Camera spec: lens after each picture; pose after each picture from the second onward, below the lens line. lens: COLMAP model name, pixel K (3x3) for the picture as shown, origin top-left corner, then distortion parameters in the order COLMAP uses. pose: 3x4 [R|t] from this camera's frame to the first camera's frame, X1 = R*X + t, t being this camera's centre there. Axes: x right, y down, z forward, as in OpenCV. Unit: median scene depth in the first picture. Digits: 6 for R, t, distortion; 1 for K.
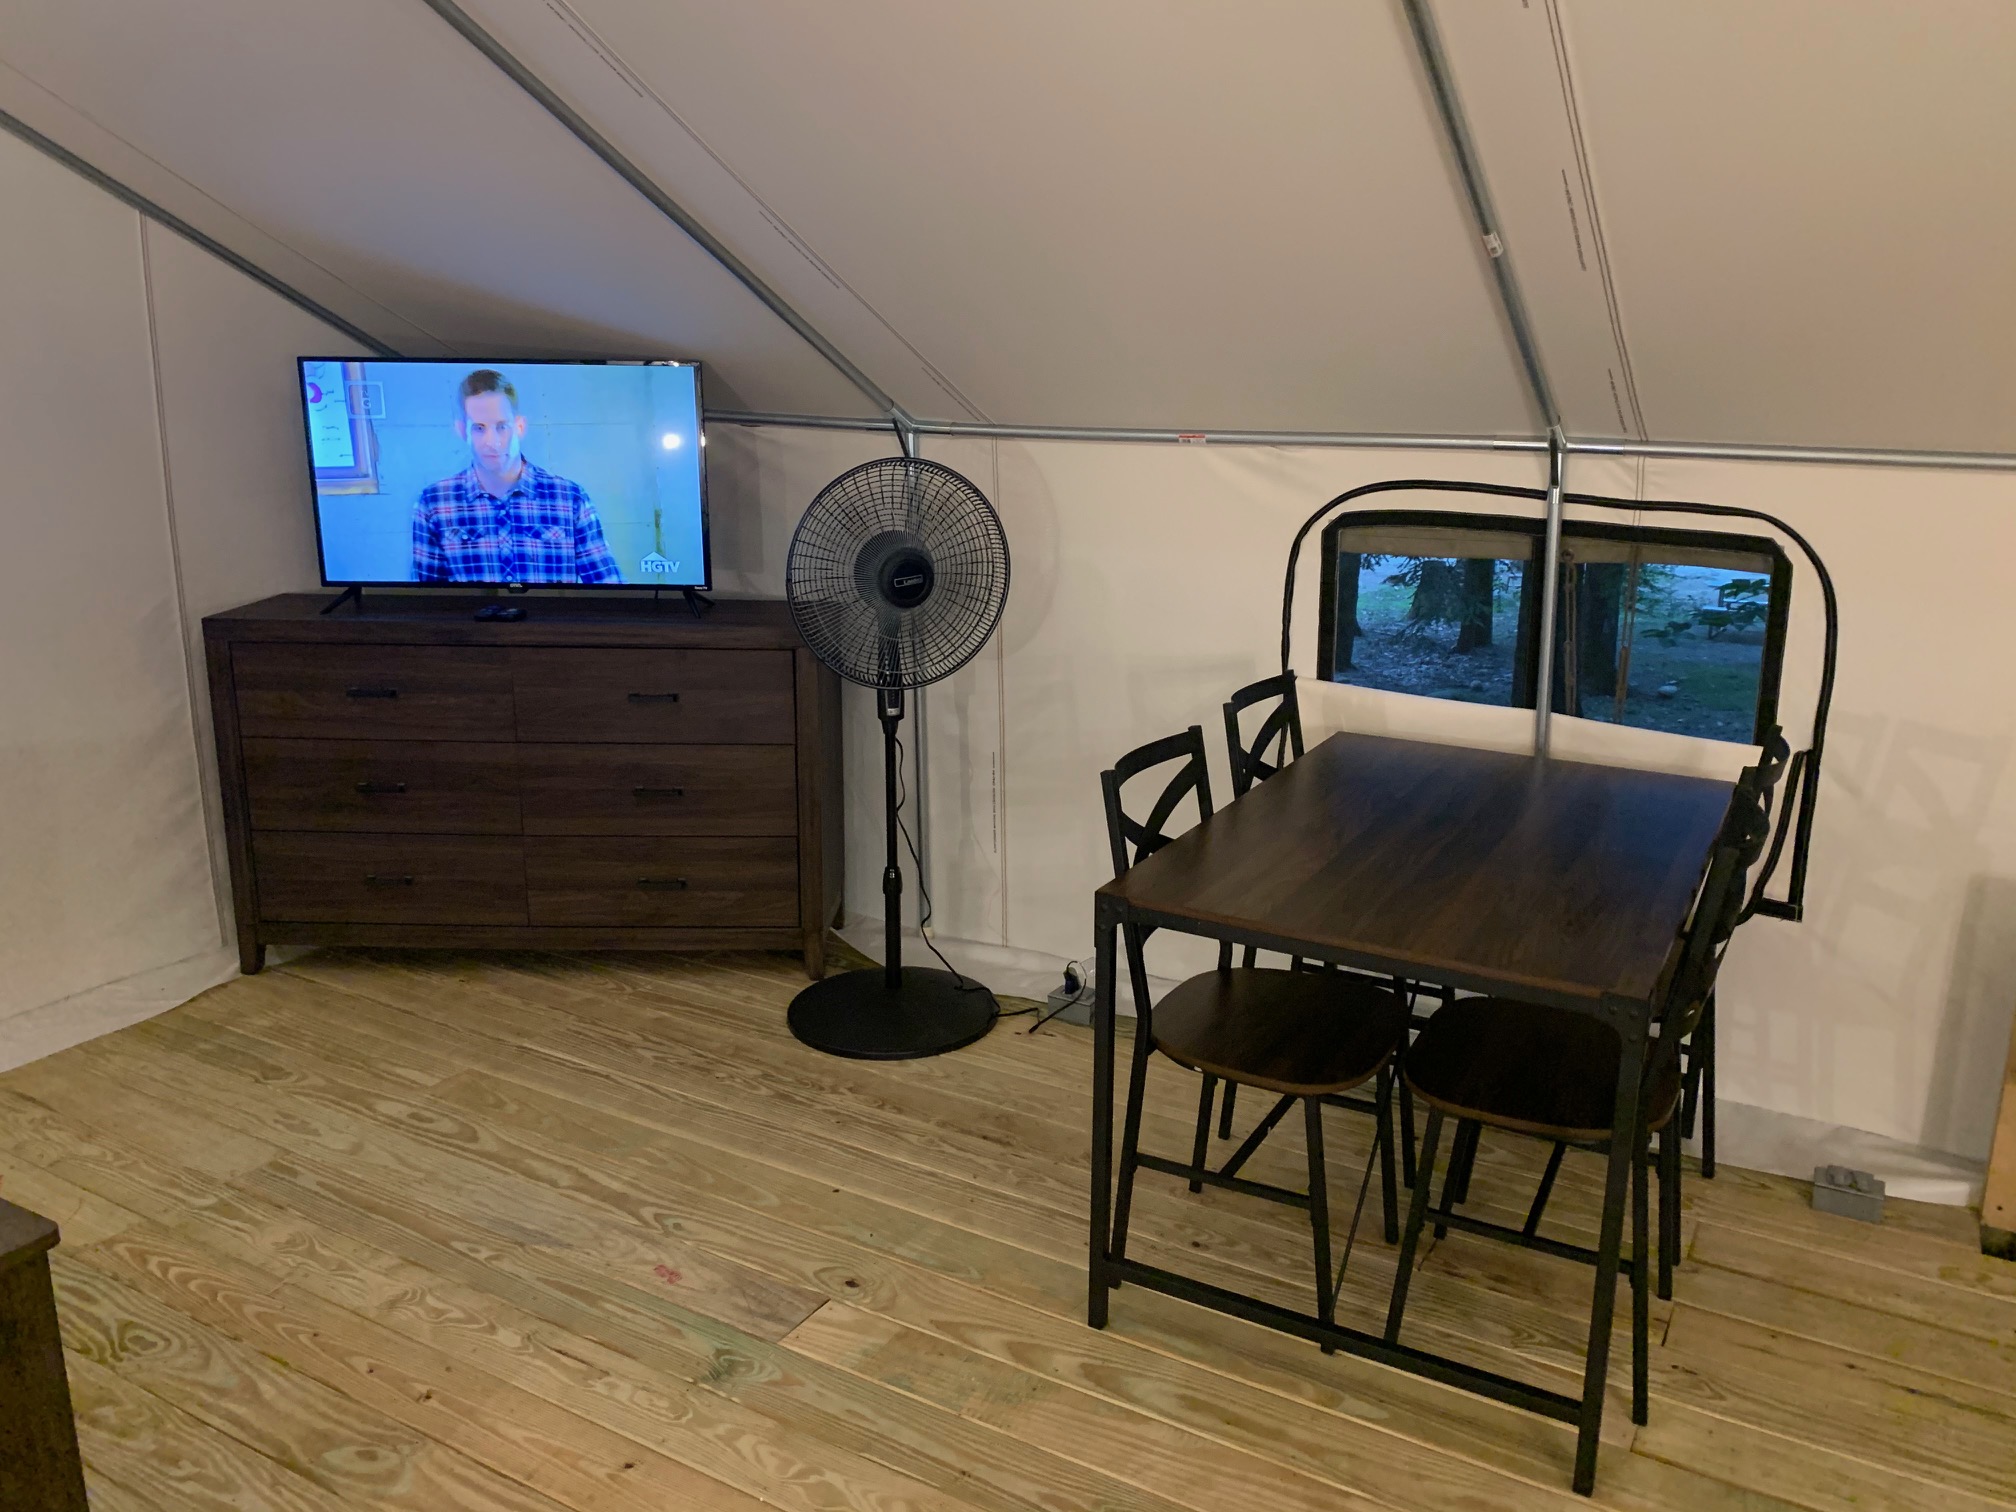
lens RADIAL K [[1556.9, 0, 1001.2], [0, 1556.9, 748.1], [0, 0, 1]] dist [0.027929, -0.008521]
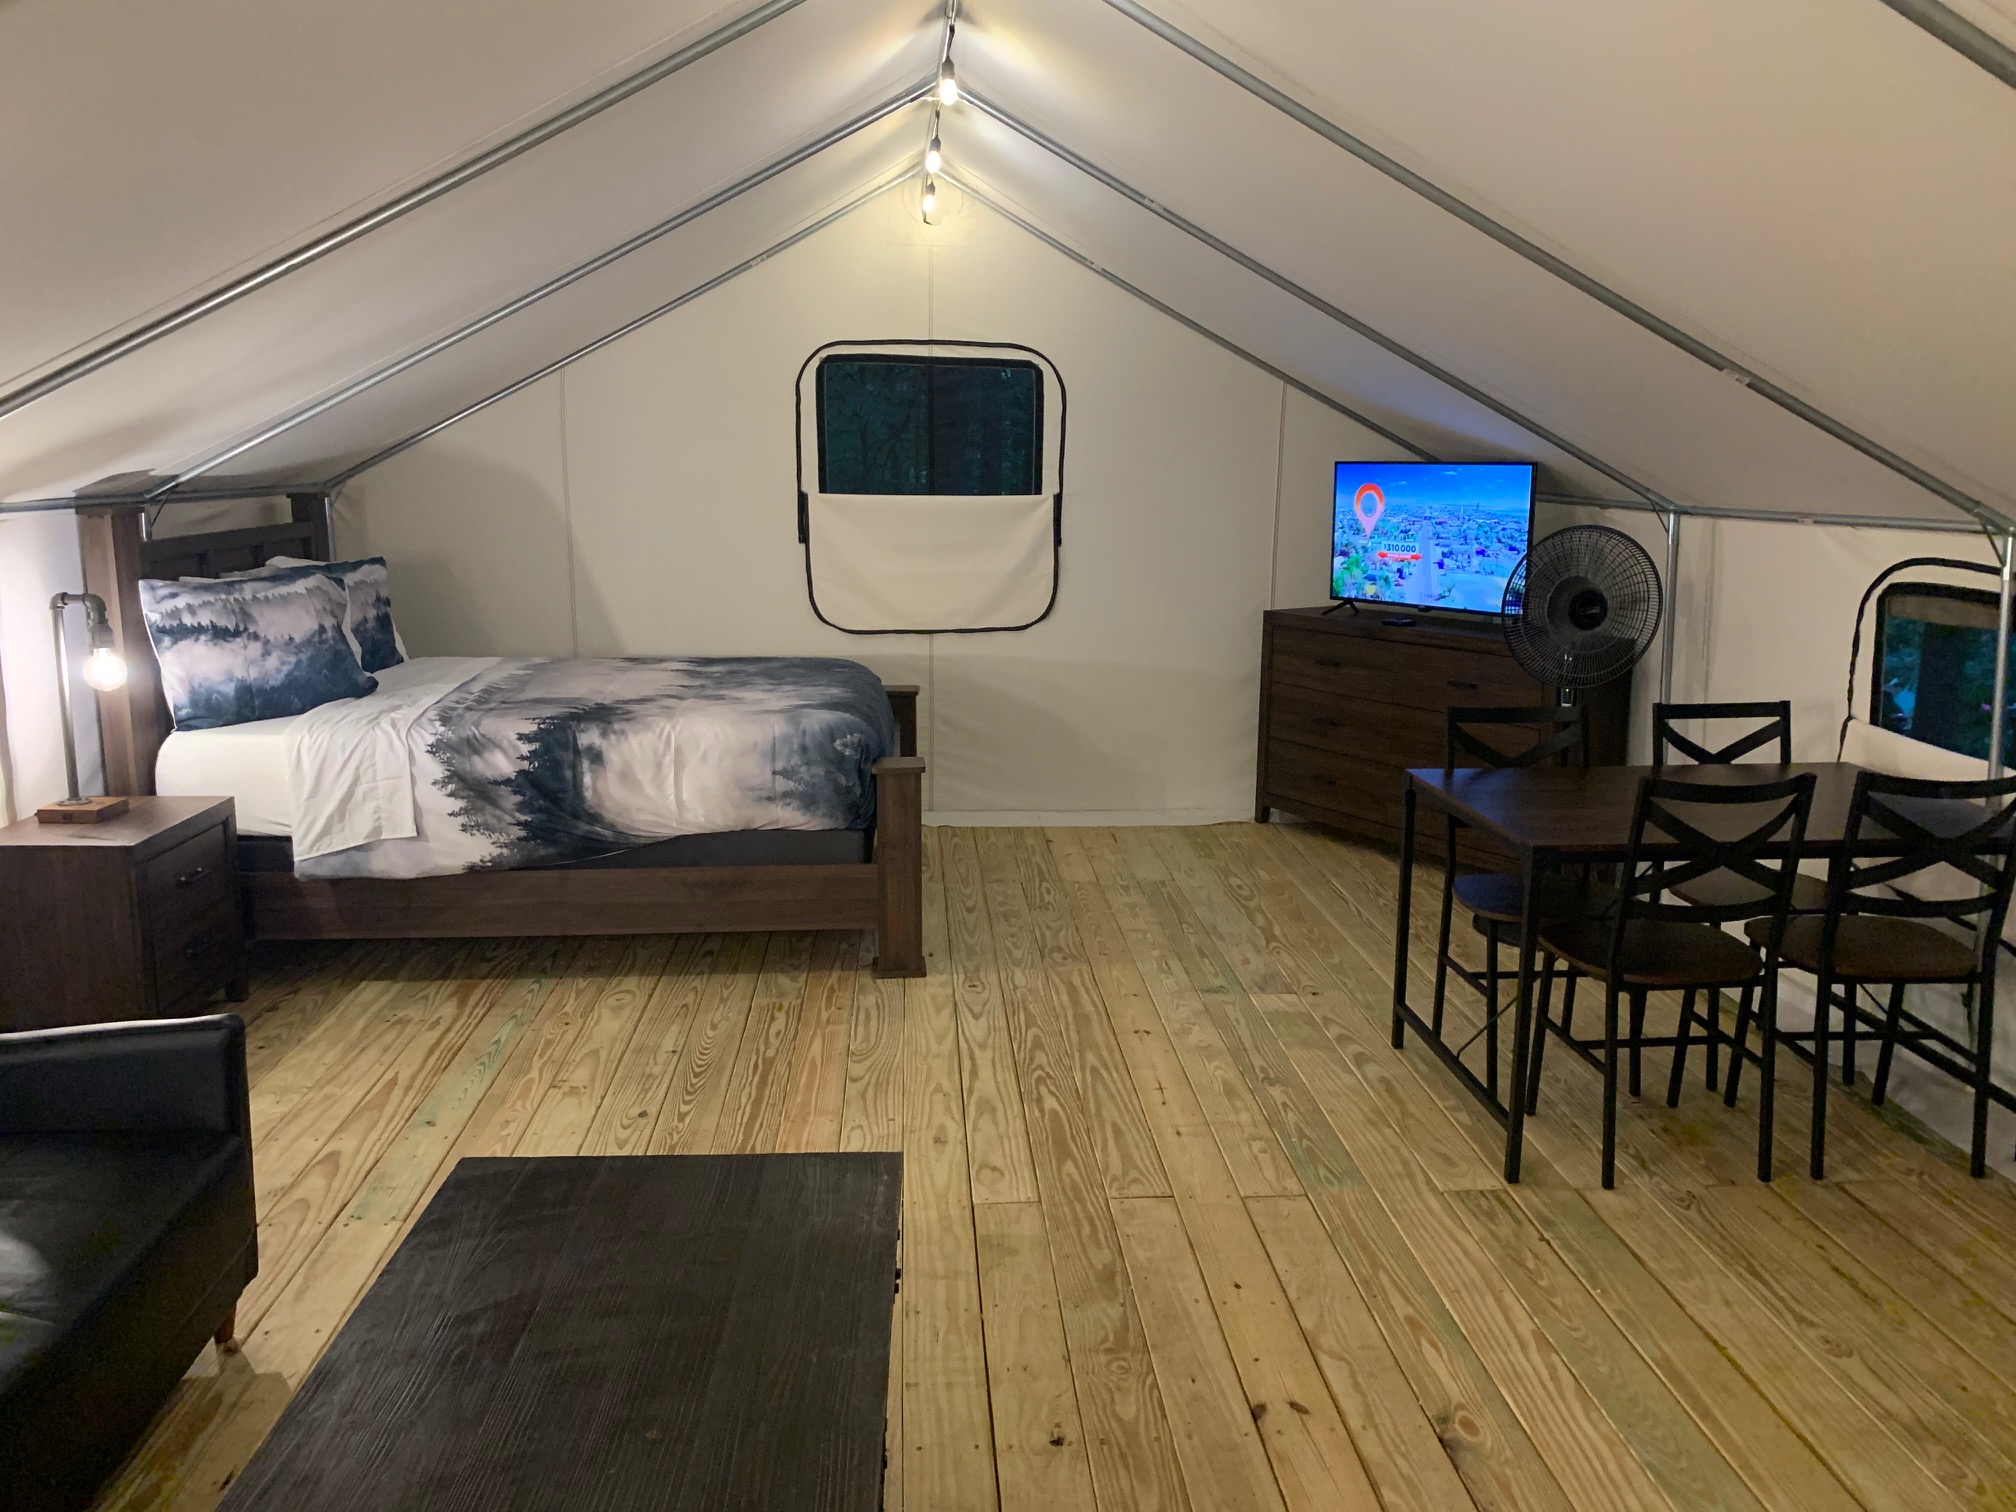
lens RADIAL K [[1470.1, 0, 1011.9], [0, 1470.1, 836.6], [0, 0, 1]] dist [0.063167, -0.139003]
pose [[0.555952, 0.198881, -0.807071, 0.910195], [-0.202748, 0.974073, 0.100371, 0.071415], [0.806108, 0.107830, 0.581861, -0.213817]]
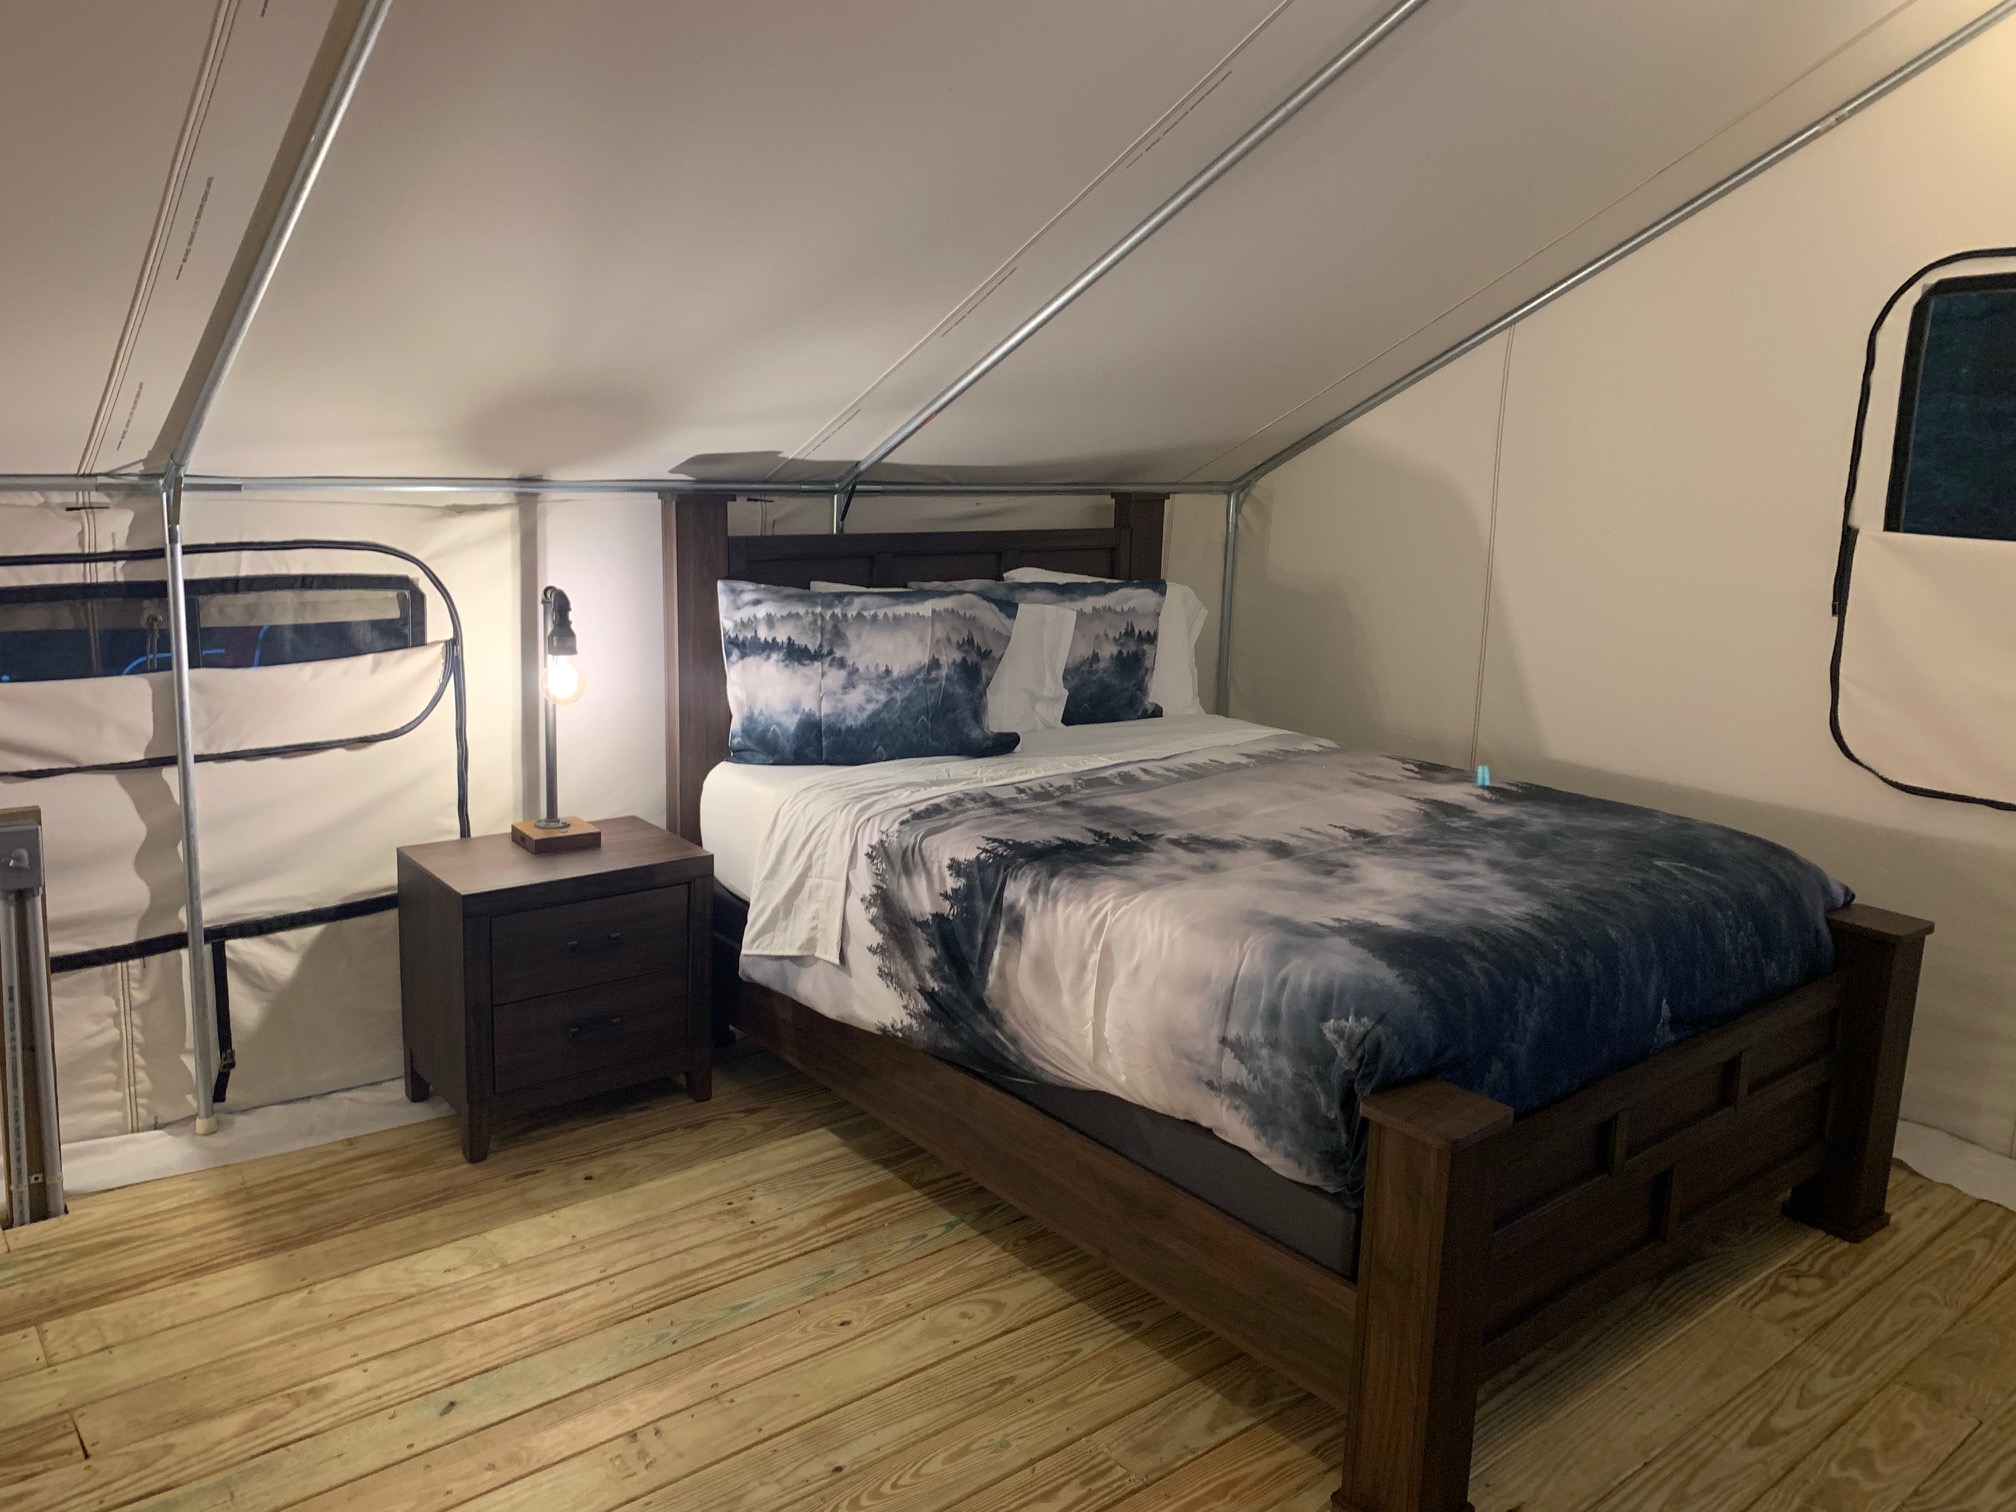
lens RADIAL K [[1521.5, 0, 1005.1], [0, 1521.5, 733.9], [0, 0, 1]] dist [0.013437, -0.014943]
pose [[-0.359327, 0.156918, -0.919924, 0.332052], [-0.258847, 0.930324, 0.259799, -0.120690], [0.896595, 0.331473, -0.293672, 0.516337]]
